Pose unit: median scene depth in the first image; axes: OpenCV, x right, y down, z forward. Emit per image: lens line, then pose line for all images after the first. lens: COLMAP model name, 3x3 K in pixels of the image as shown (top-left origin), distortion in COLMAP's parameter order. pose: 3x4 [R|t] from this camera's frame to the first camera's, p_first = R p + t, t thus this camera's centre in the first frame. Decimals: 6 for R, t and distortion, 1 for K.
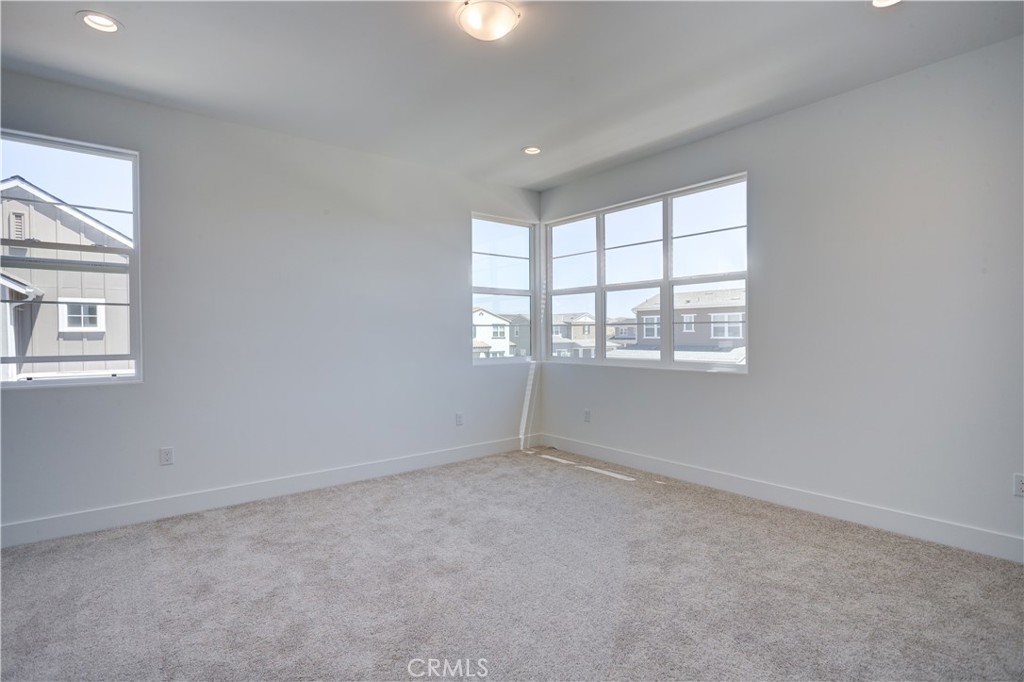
lens RADIAL K [[537.1, 0, 514.6], [0, 537.1, 340.1], [0, 0, 1]] dist [-0.022674, -0.000182]
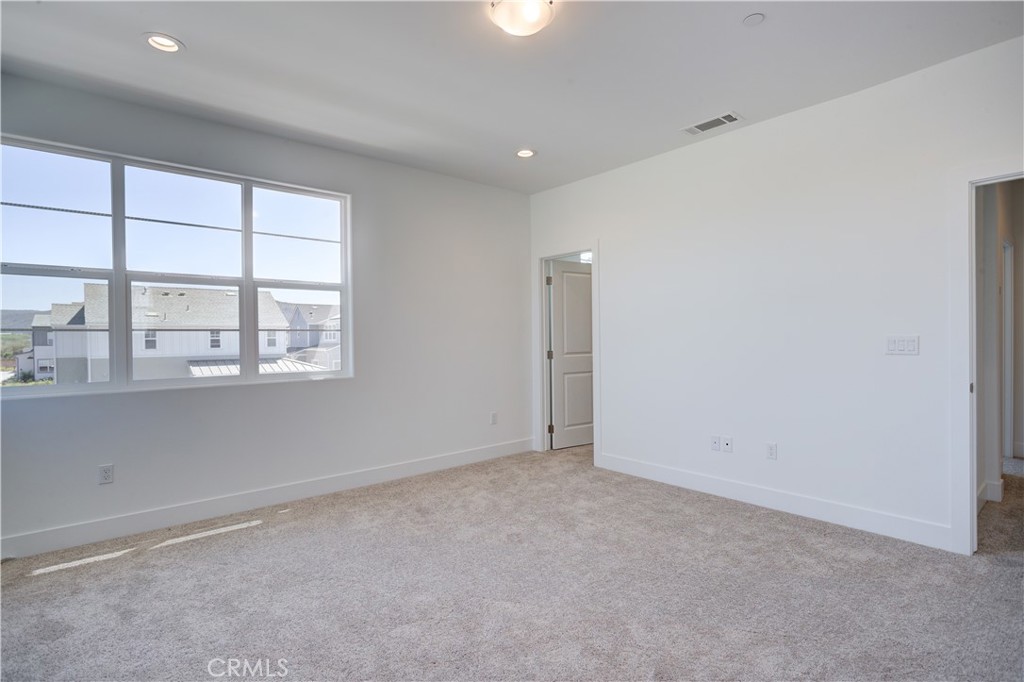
lens RADIAL K [[505.2, 0, 514.2], [0, 505.2, 338.3], [0, 0, 1]] dist [-0.006088, 0.001662]
pose [[-0.014233, -0.004151, 0.999890, -0.554303], [0.030117, 0.999536, 0.004578, -0.010050], [-0.999445, 0.030178, -0.014101, 0.616591]]
